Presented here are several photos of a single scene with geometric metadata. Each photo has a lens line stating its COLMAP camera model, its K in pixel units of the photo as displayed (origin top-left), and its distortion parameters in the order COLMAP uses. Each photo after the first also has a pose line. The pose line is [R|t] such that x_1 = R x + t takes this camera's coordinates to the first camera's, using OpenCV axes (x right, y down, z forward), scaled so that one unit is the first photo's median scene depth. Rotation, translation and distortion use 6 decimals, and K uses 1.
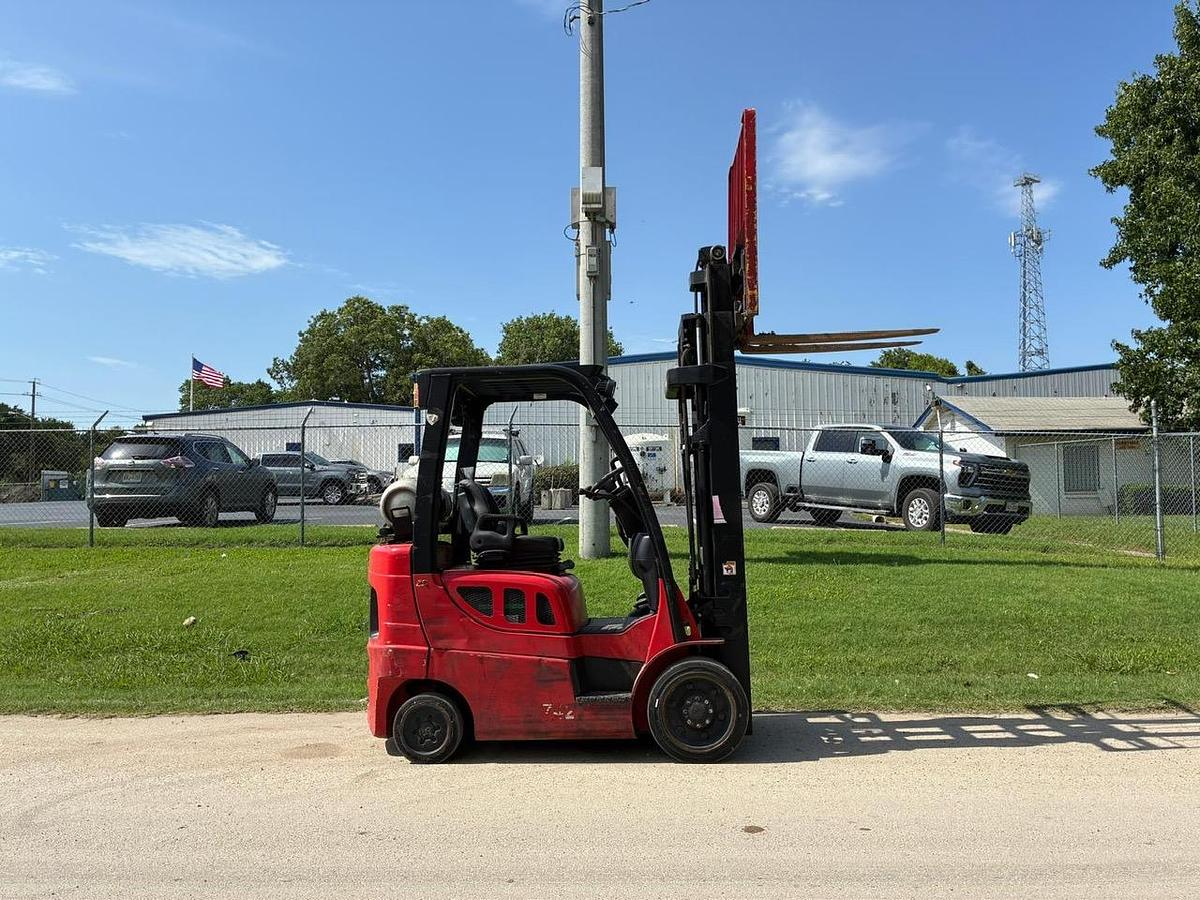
lens RADIAL K [[914.8, 0, 605.4], [0, 914.8, 435.5], [0, 0, 1]] dist [0.032852, -0.048641]
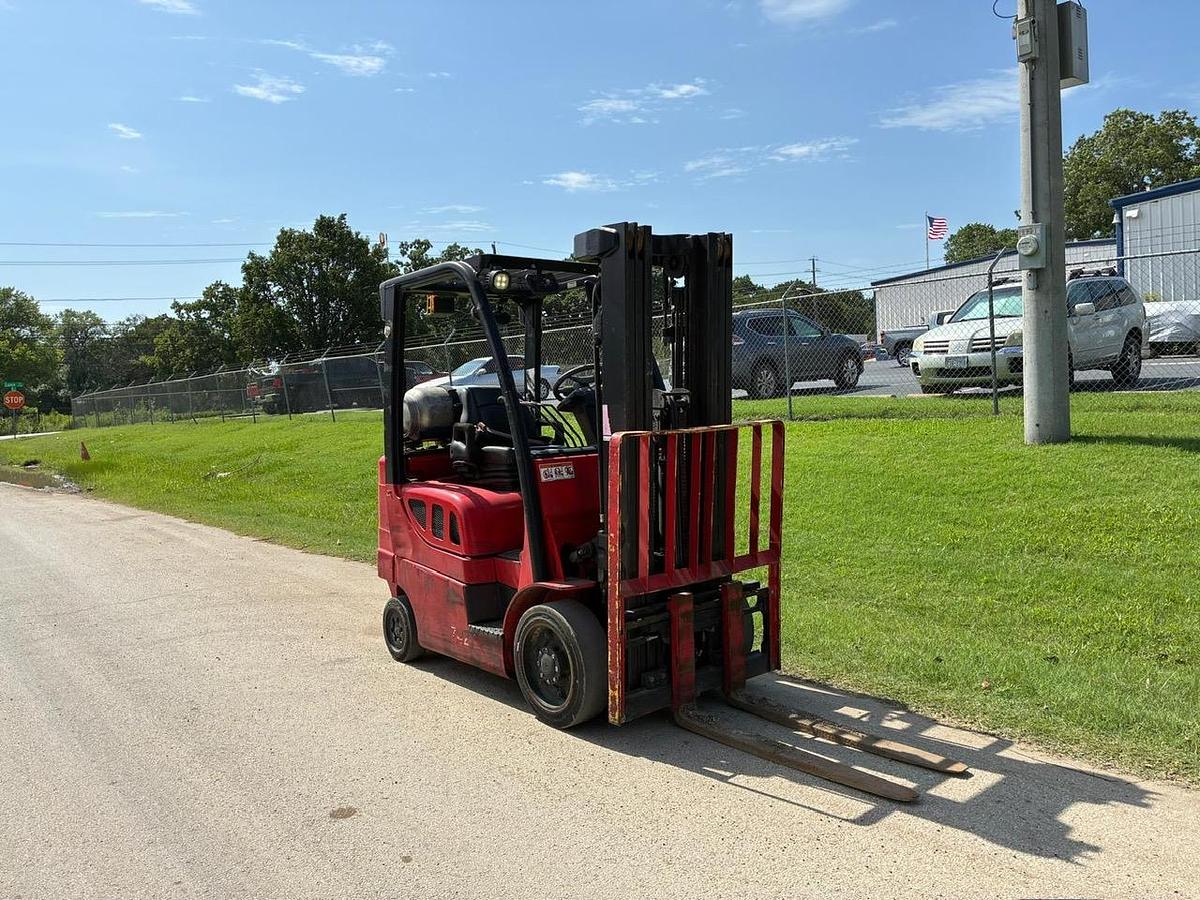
lens RADIAL K [[914.8, 0, 595.8], [0, 914.8, 437.1], [0, 0, 1]] dist [0.032852, -0.048641]
pose [[0.666020, 0.017557, -0.745728, 0.284939], [0.103776, 0.987820, 0.115941, 0.001521], [0.738680, -0.154608, 0.656085, 0.197655]]
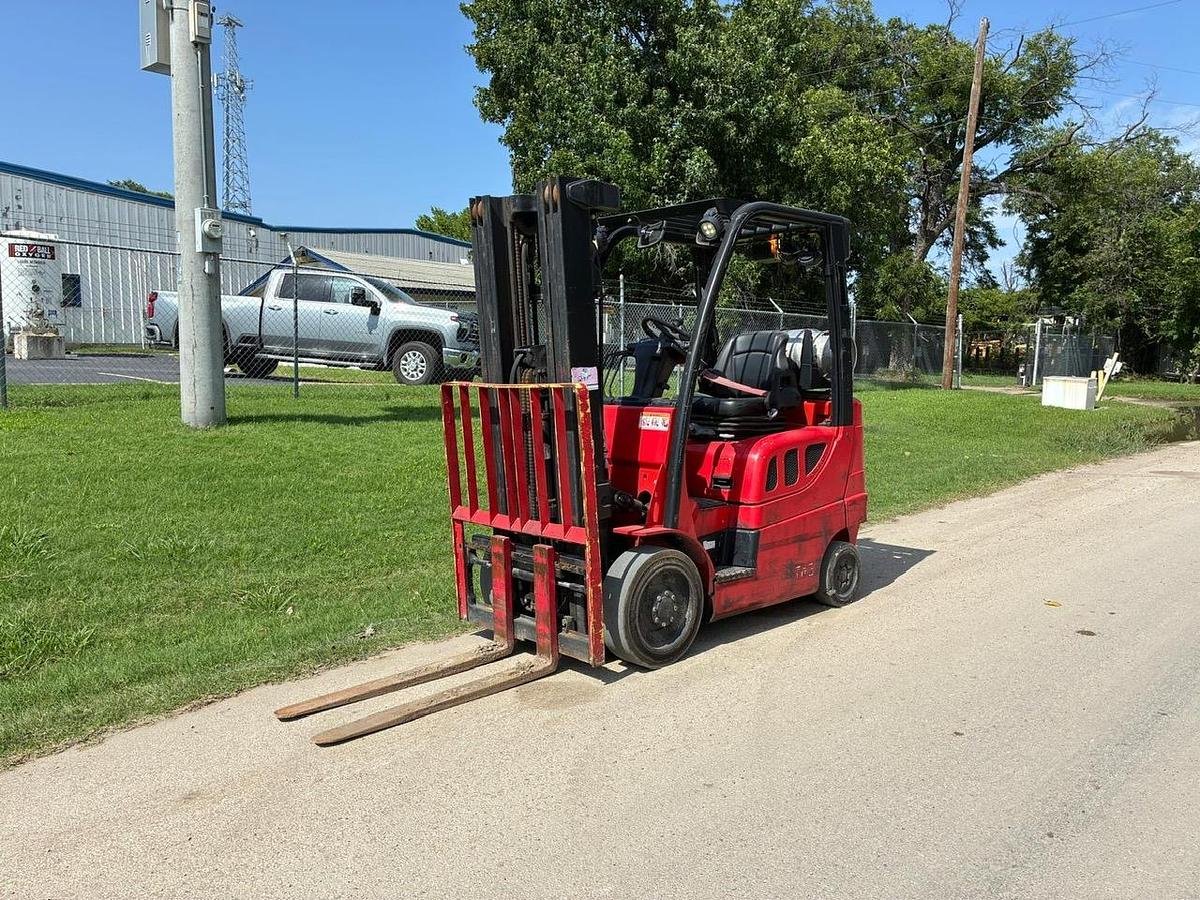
lens RADIAL K [[914.8, 0, 606.8], [0, 914.8, 438.1], [0, 0, 1]] dist [0.032852, -0.048641]
pose [[0.662530, -0.058149, 0.746775, -0.338872], [-0.064447, 0.988860, 0.134176, 0.016698], [-0.746258, -0.137023, 0.651401, 0.214032]]
